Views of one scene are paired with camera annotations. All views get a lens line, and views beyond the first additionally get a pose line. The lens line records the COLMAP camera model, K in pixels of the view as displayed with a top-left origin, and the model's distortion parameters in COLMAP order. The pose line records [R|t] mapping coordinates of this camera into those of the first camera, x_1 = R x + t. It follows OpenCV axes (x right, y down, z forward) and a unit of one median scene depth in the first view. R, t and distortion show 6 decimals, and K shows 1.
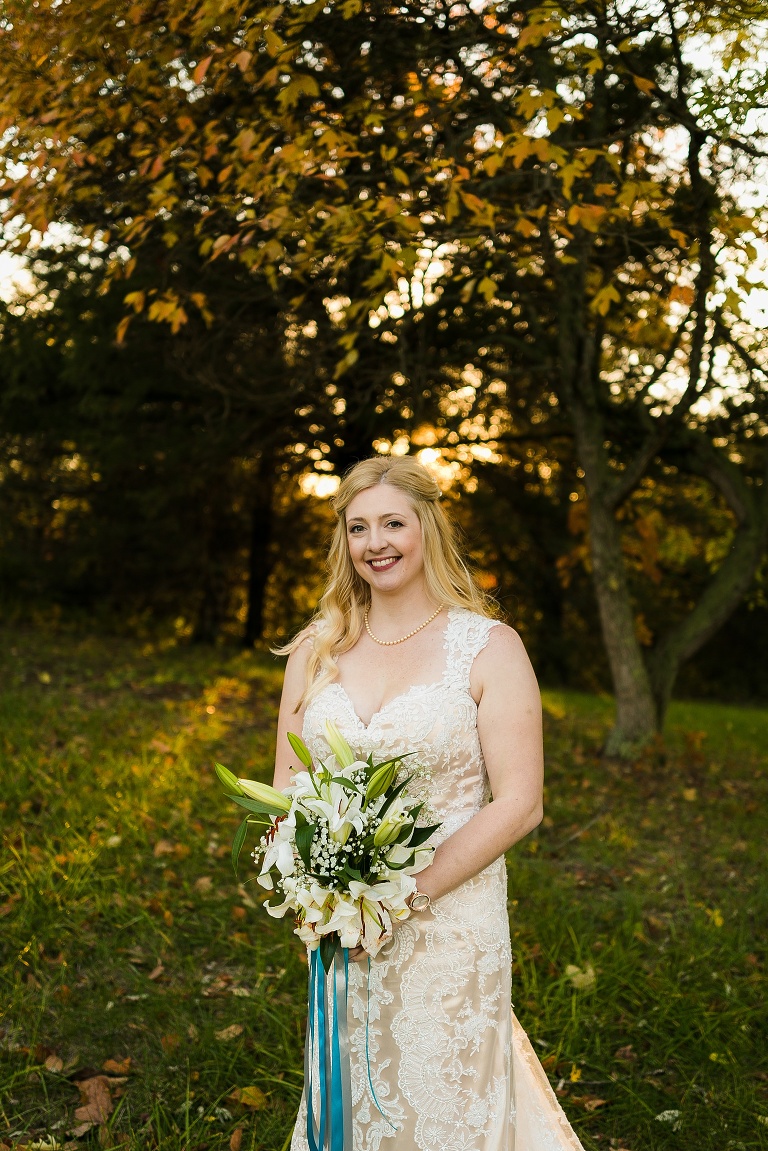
lens RADIAL K [[1302.8, 0, 384.0], [0, 1302.8, 575.5], [0, 0, 1]] dist [-0.007070, -0.007088]
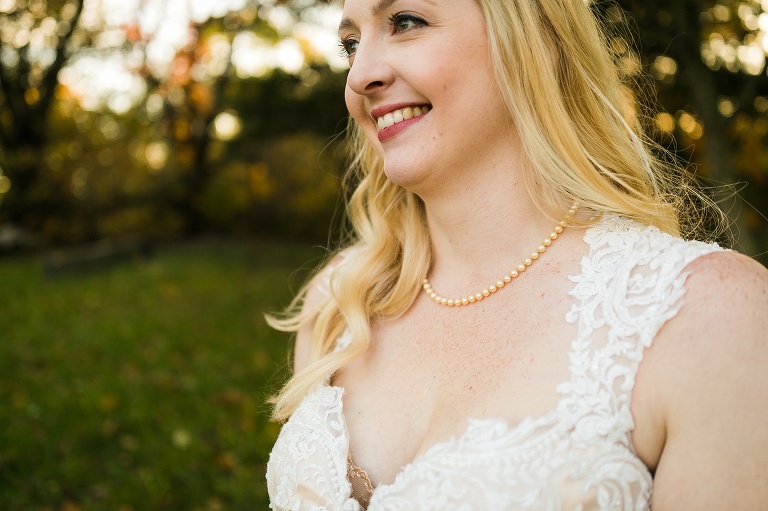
lens RADIAL K [[684.6, 0, 384.0], [0, 684.6, 255.5], [0, 0, 1]] dist [0.001120, 0.000805]
pose [[0.916519, -0.036250, -0.398345, 0.081013], [0.077063, 0.993230, 0.086921, 0.012982], [0.392497, -0.110363, 0.913108, 0.795178]]
